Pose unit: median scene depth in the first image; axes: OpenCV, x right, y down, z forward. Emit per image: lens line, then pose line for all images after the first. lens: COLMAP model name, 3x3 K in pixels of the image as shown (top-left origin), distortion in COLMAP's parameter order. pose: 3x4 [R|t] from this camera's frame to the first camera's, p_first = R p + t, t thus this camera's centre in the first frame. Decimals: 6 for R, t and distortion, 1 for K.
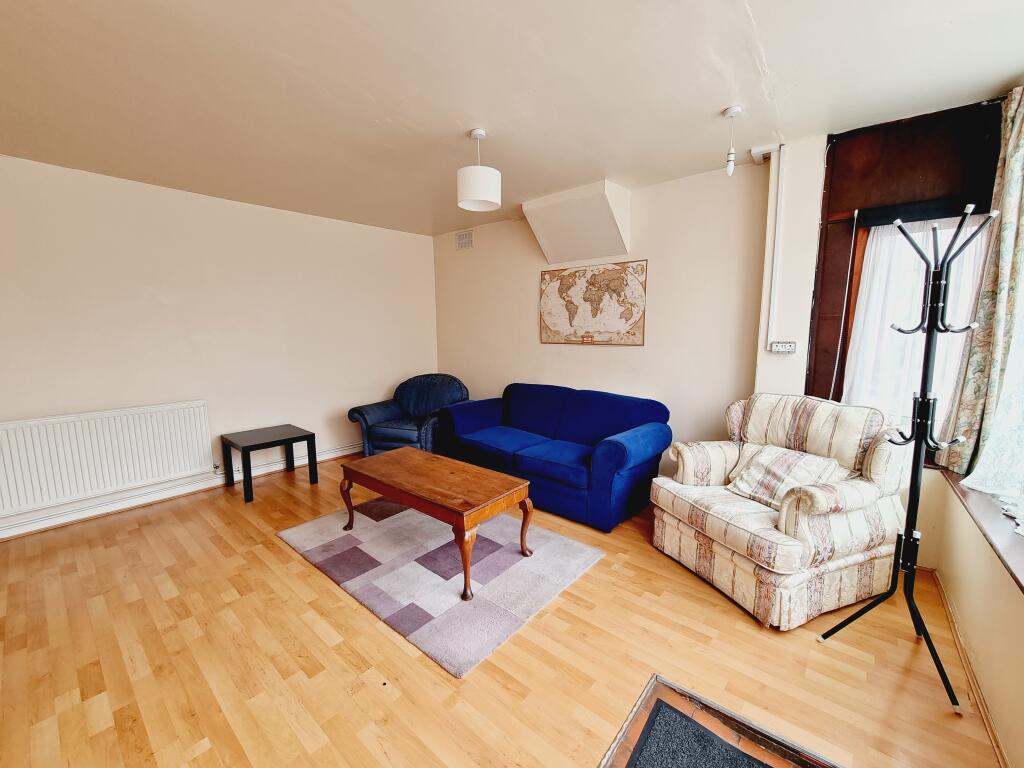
lens RADIAL K [[416.8, 0, 518.5], [0, 416.8, 386.5], [0, 0, 1]] dist [-0.007066, -0.000215]
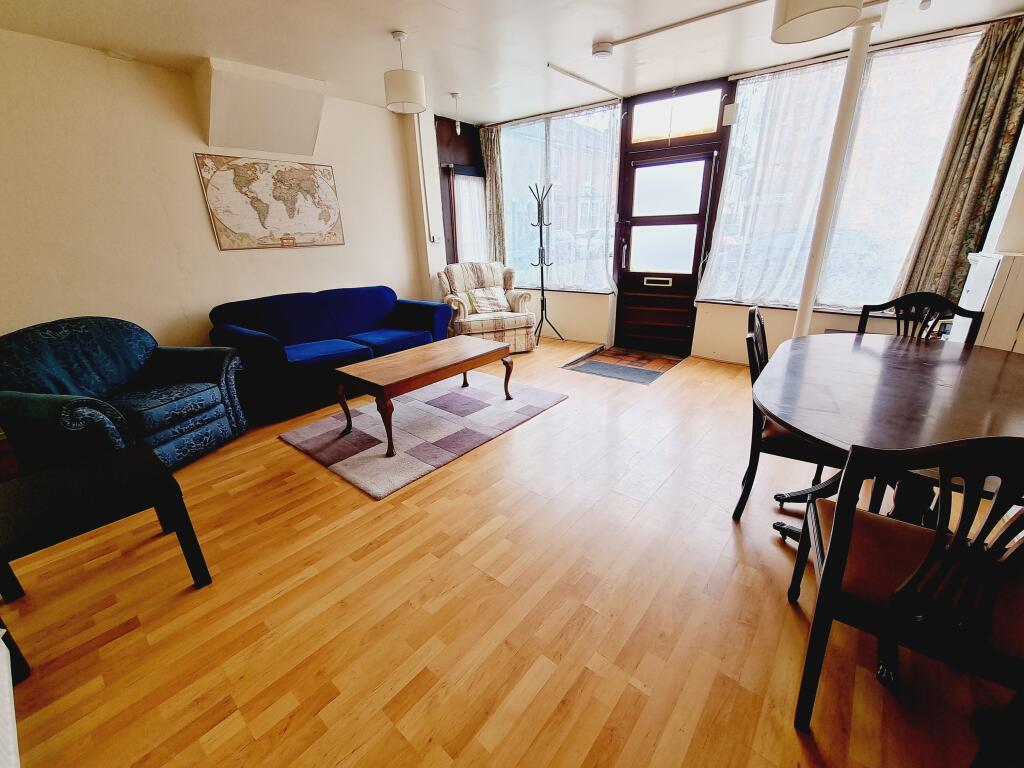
lens RADIAL K [[416.8, 0, 521.1], [0, 416.8, 385.4], [0, 0, 1]] dist [-0.007066, -0.000215]
pose [[-0.008761, -0.345487, 0.938383, -0.923042], [0.161753, 0.925570, 0.342280, -0.049373], [-0.986792, 0.154785, 0.047775, 0.494815]]
